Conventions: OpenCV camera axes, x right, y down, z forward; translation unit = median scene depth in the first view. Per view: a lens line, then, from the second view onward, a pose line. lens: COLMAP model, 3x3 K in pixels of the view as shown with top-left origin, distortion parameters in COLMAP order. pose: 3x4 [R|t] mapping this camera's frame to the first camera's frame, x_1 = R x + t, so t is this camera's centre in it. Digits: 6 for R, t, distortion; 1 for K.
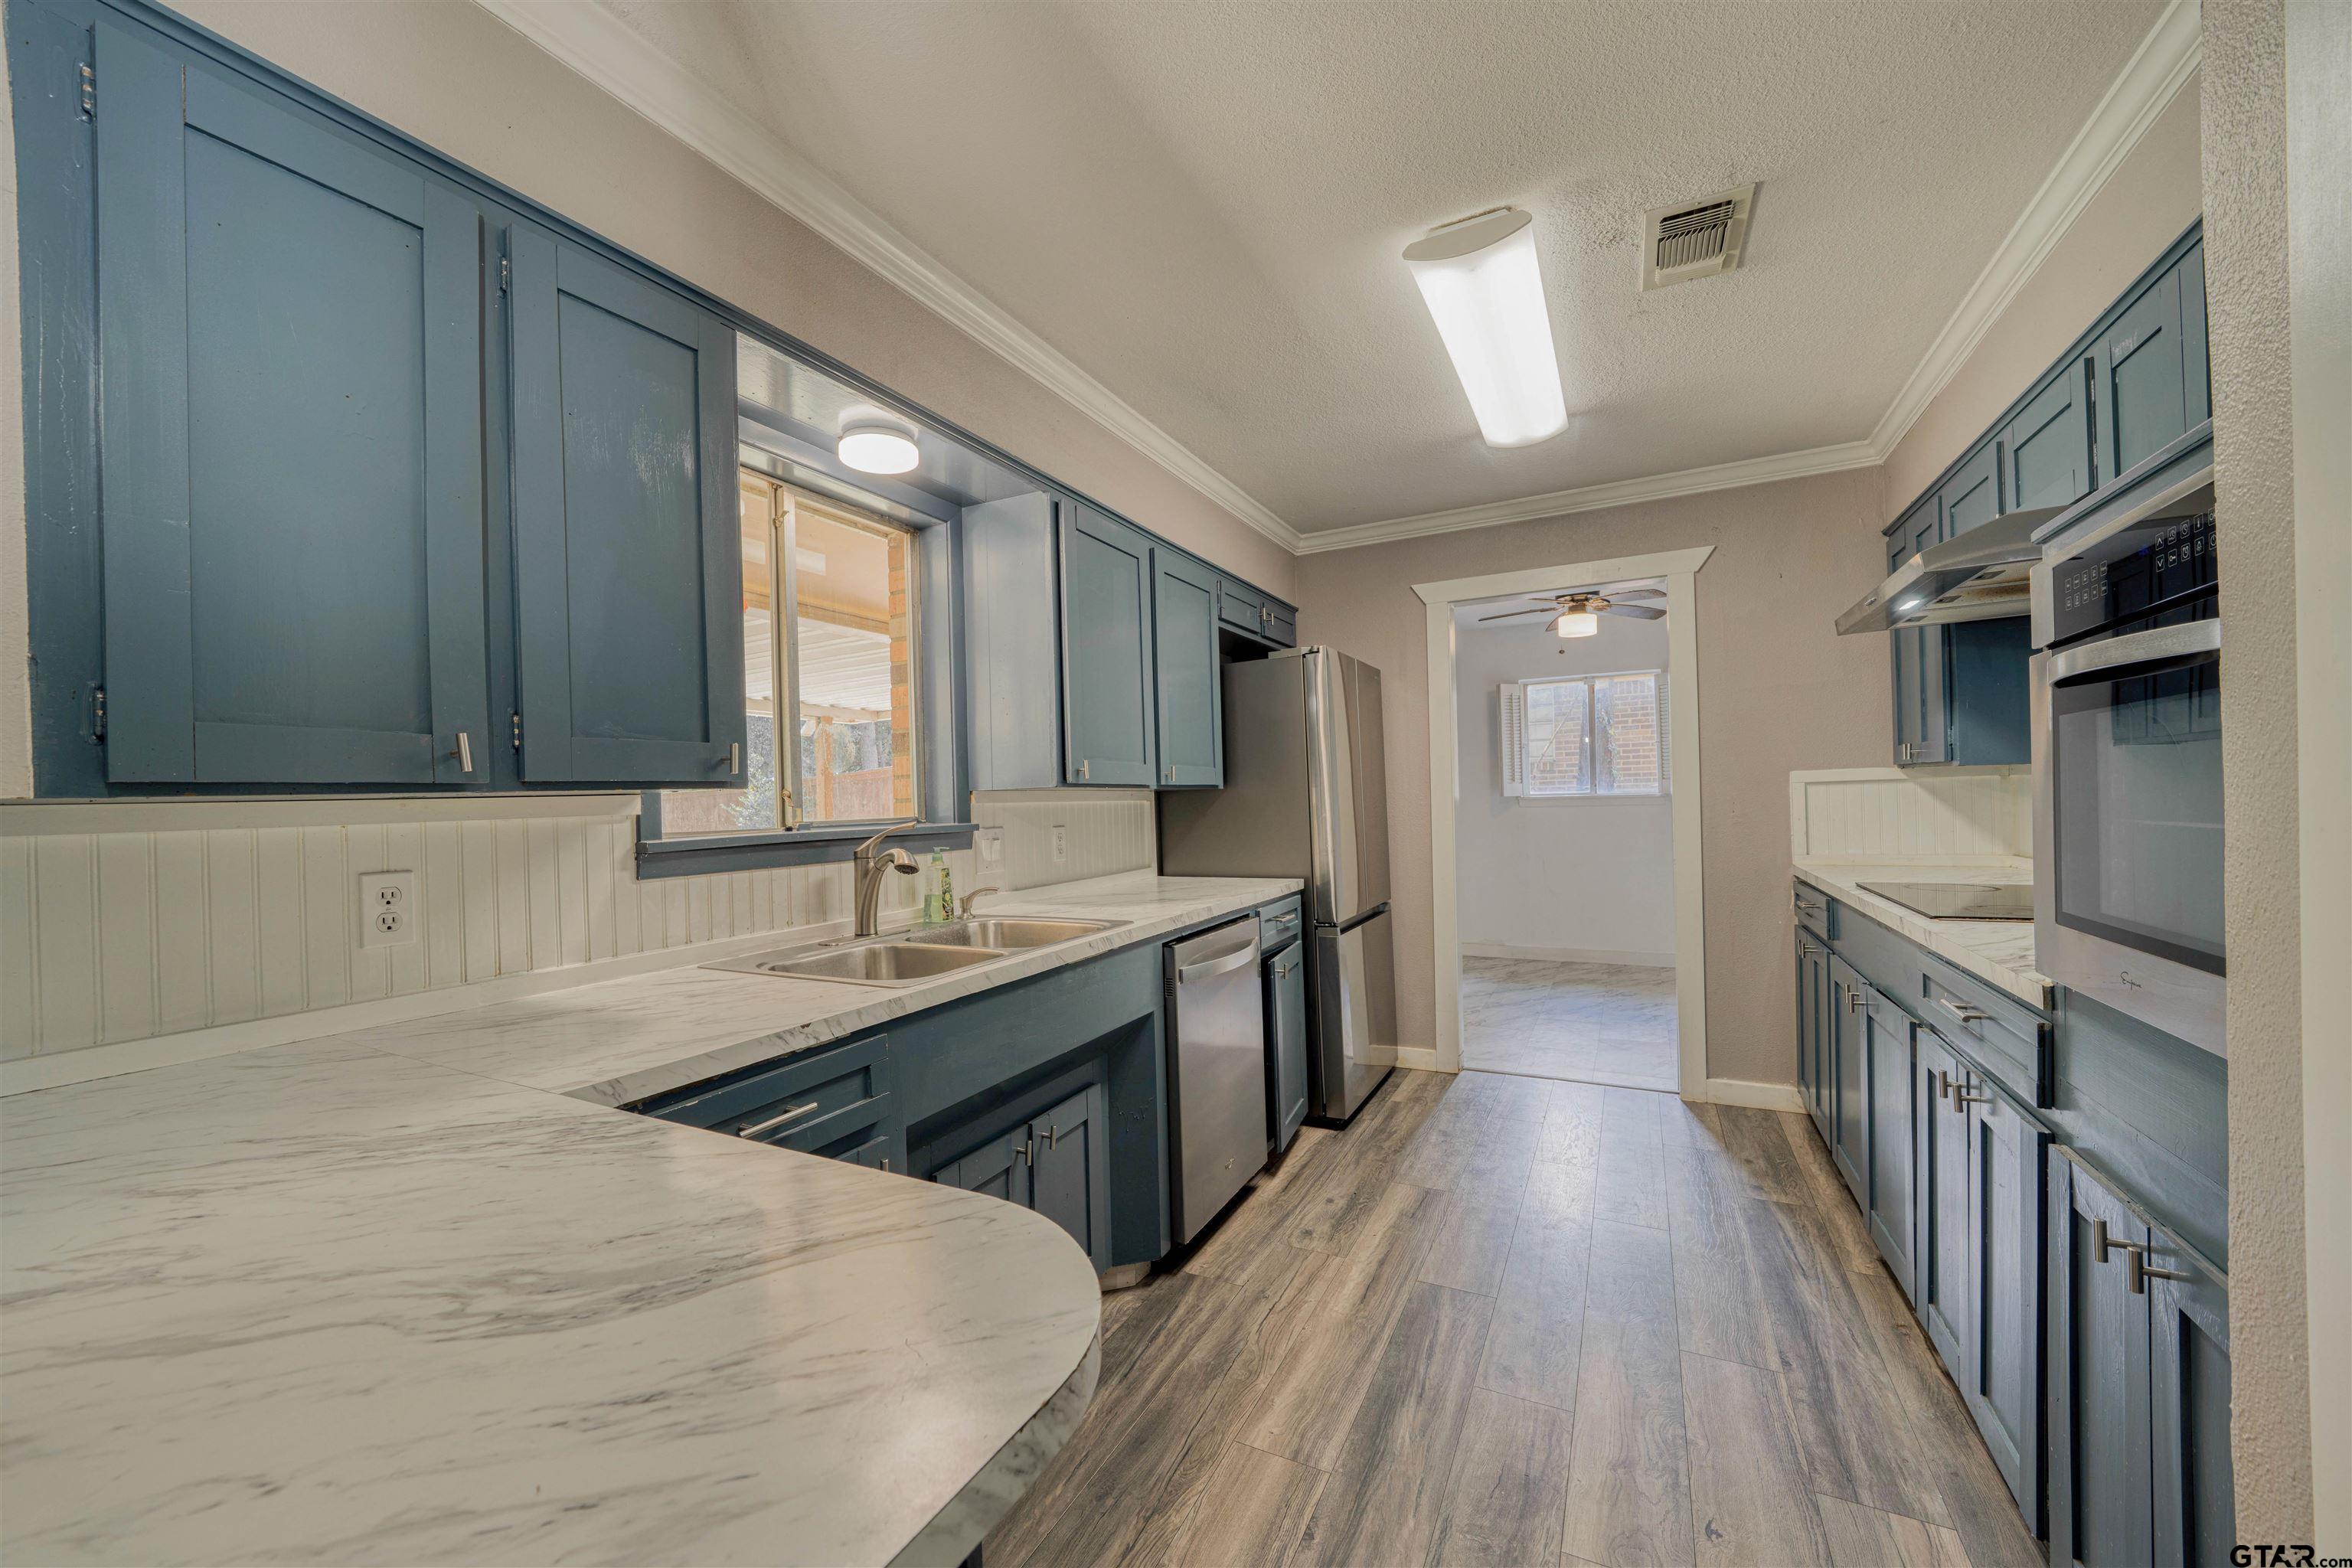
lens RADIAL K [[933.3, 0, 1139.2], [0, 933.3, 794.1], [0, 0, 1]] dist [-0.002382, -0.000117]
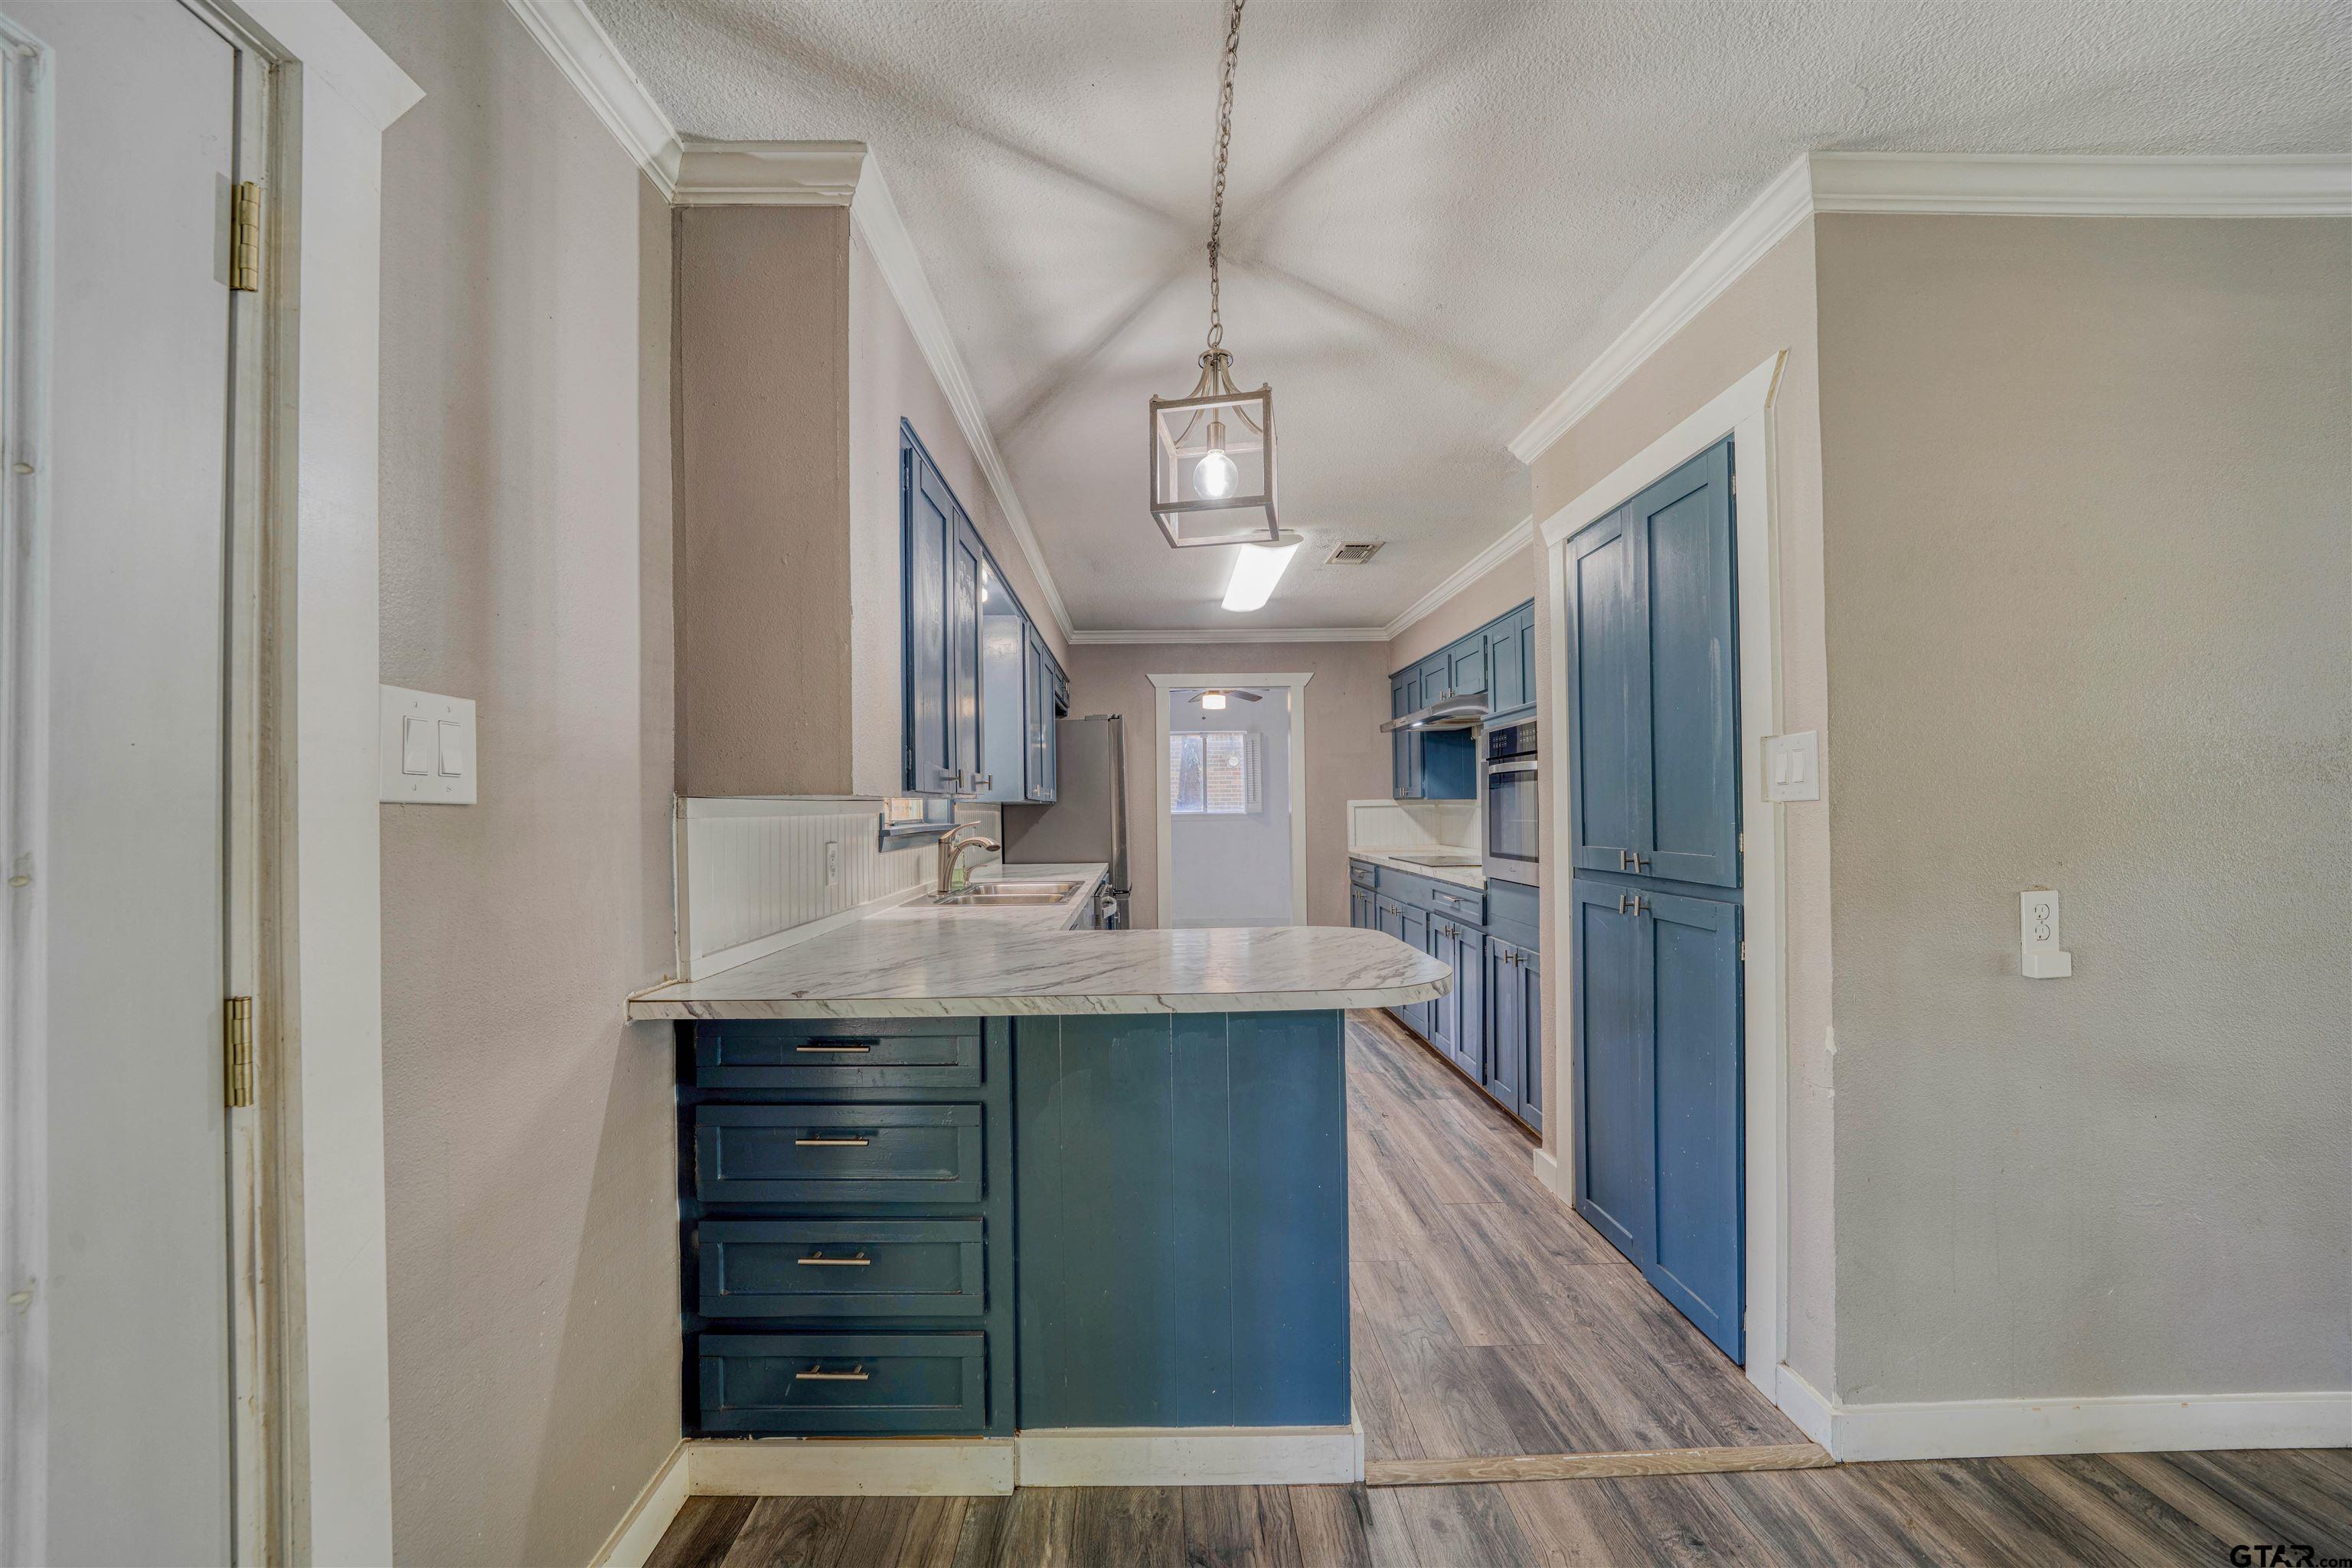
lens RADIAL K [[870.9, 0, 1176.0], [0, 870.9, 784.0], [0, 0, 1]] dist [-0.000243, -0.000018]
pose [[0.866876, 0.029680, 0.497639, -0.691636], [-0.013487, 0.999257, -0.036103, 0.015680], [-0.498341, 0.024585, 0.866633, -0.489239]]
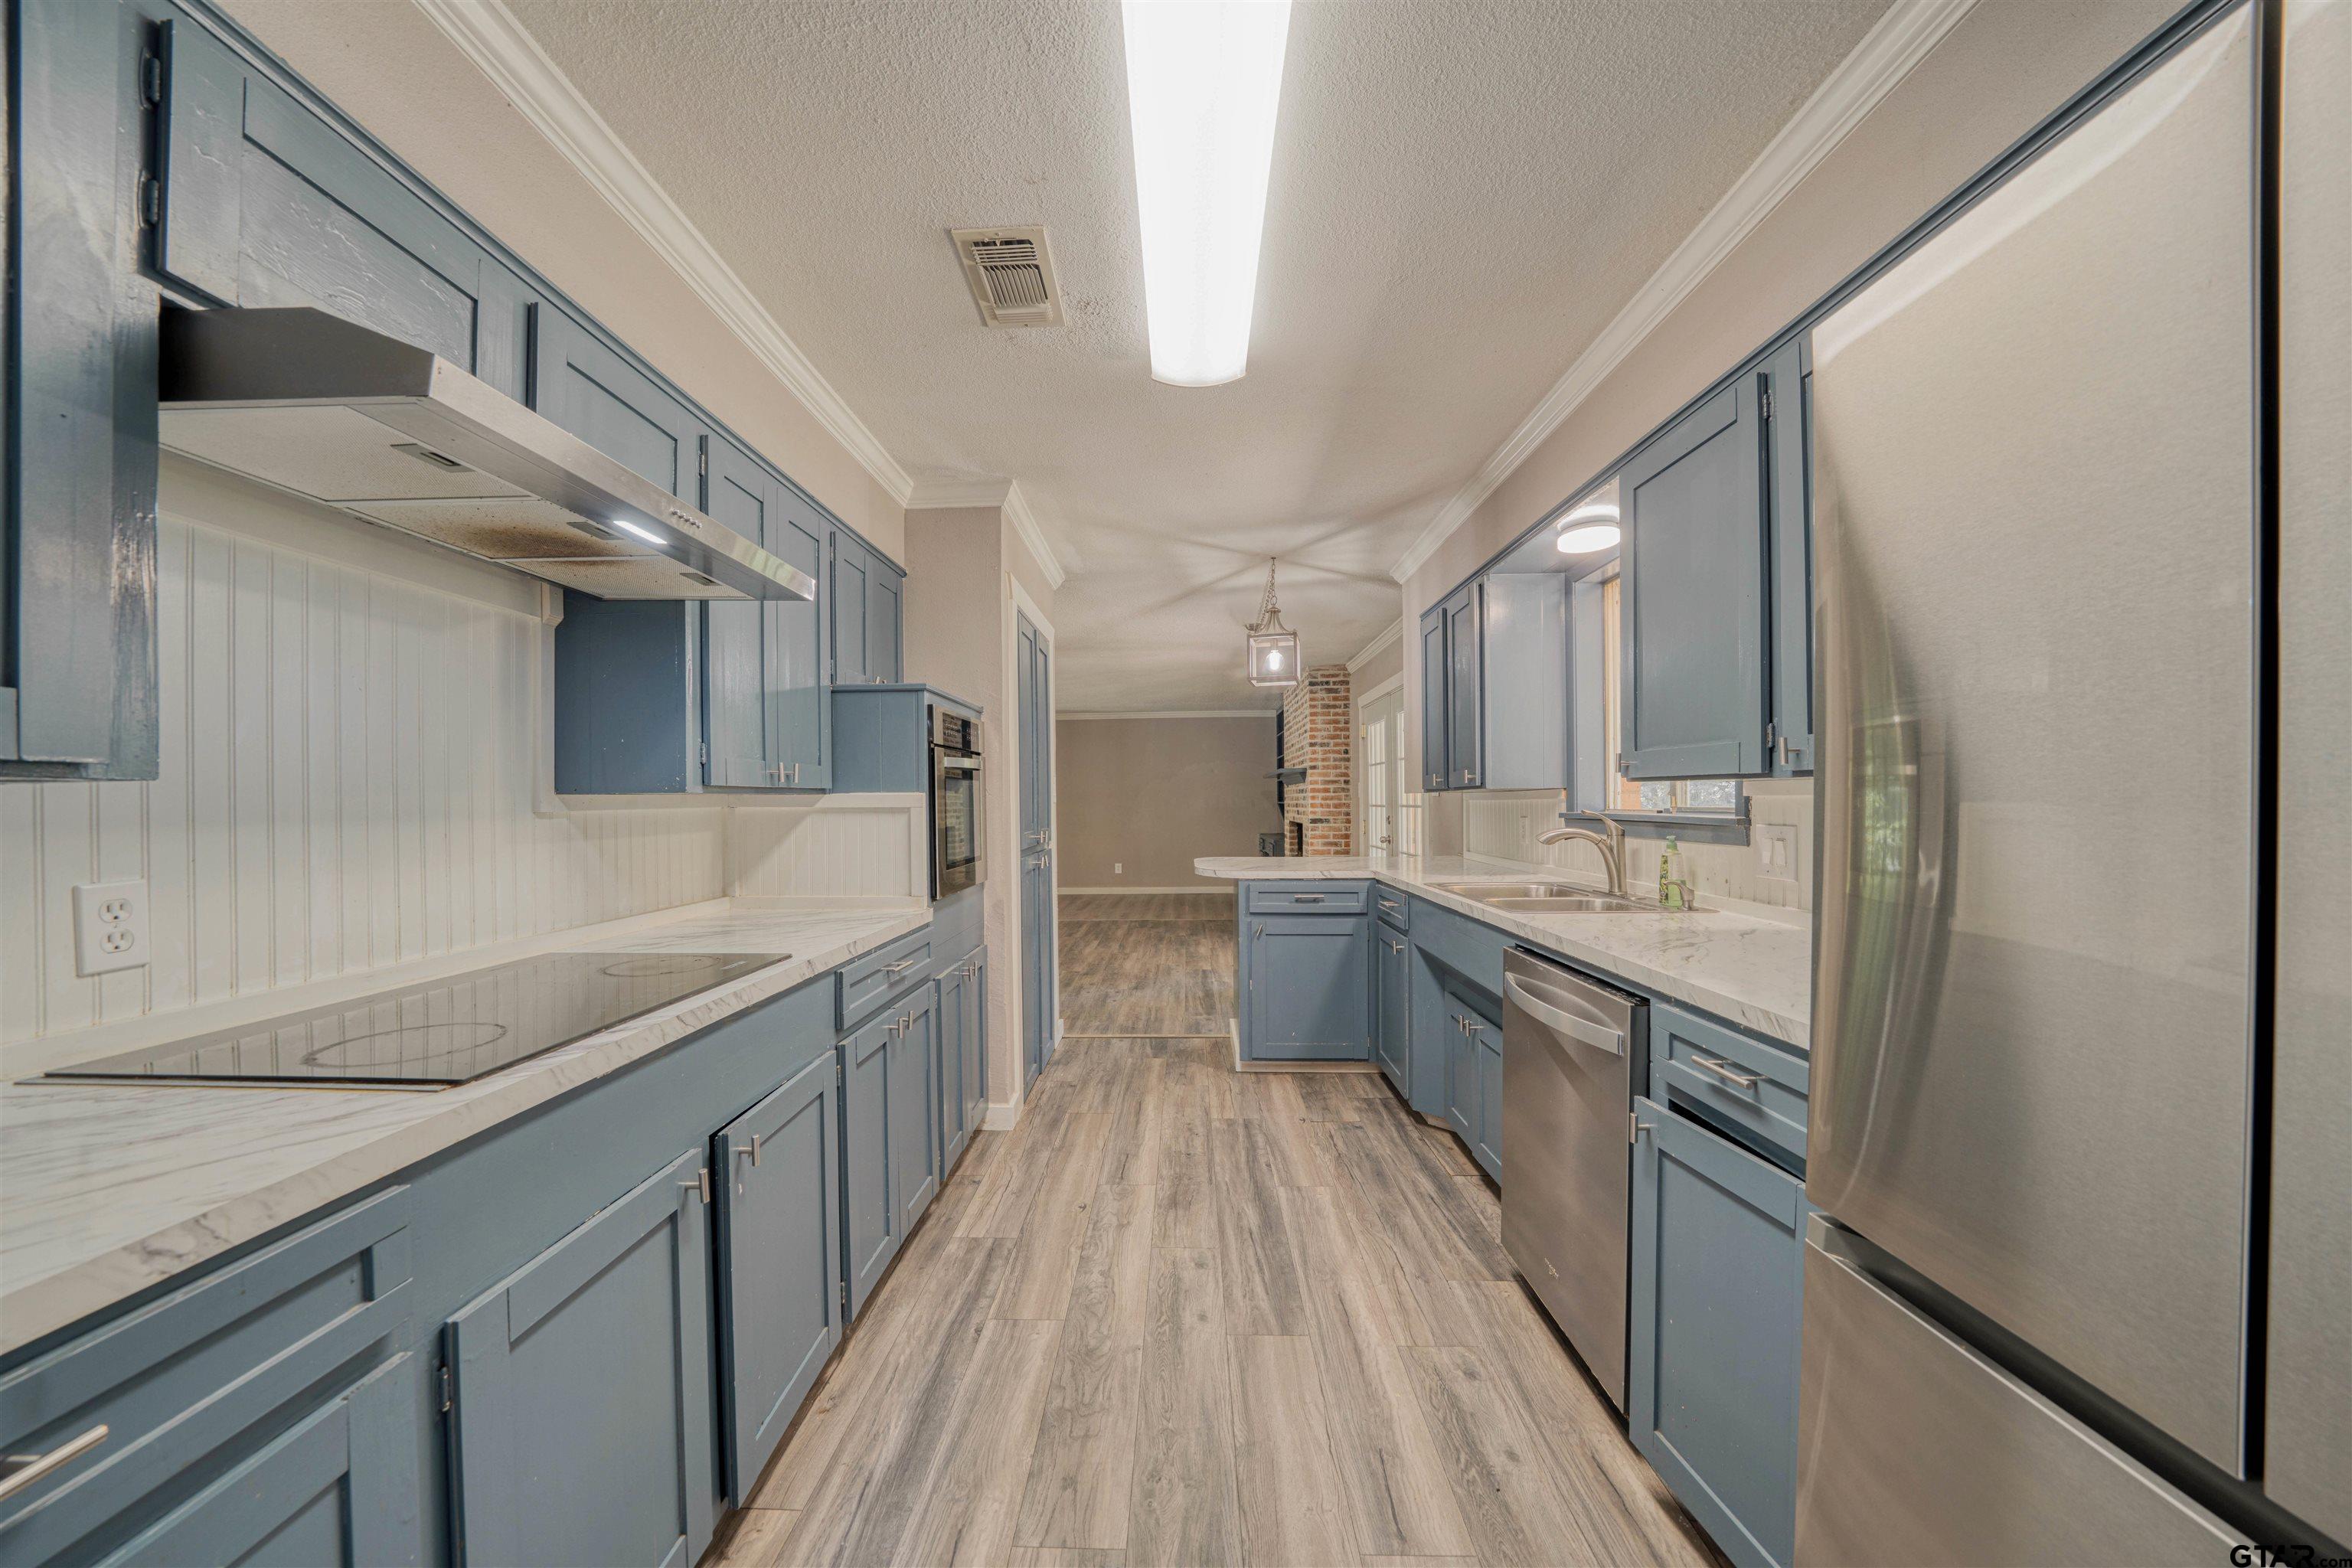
lens RADIAL K [[814.5, 0, 1165.7], [0, 814.5, 803.9], [0, 0, 1]] dist [-0.018858, 0.000226]
pose [[-0.894372, 0.036484, -0.445834, 0.797543], [0.035404, 0.999315, 0.010755, -0.013559], [0.445921, -0.006165, -0.895051, 1.736748]]
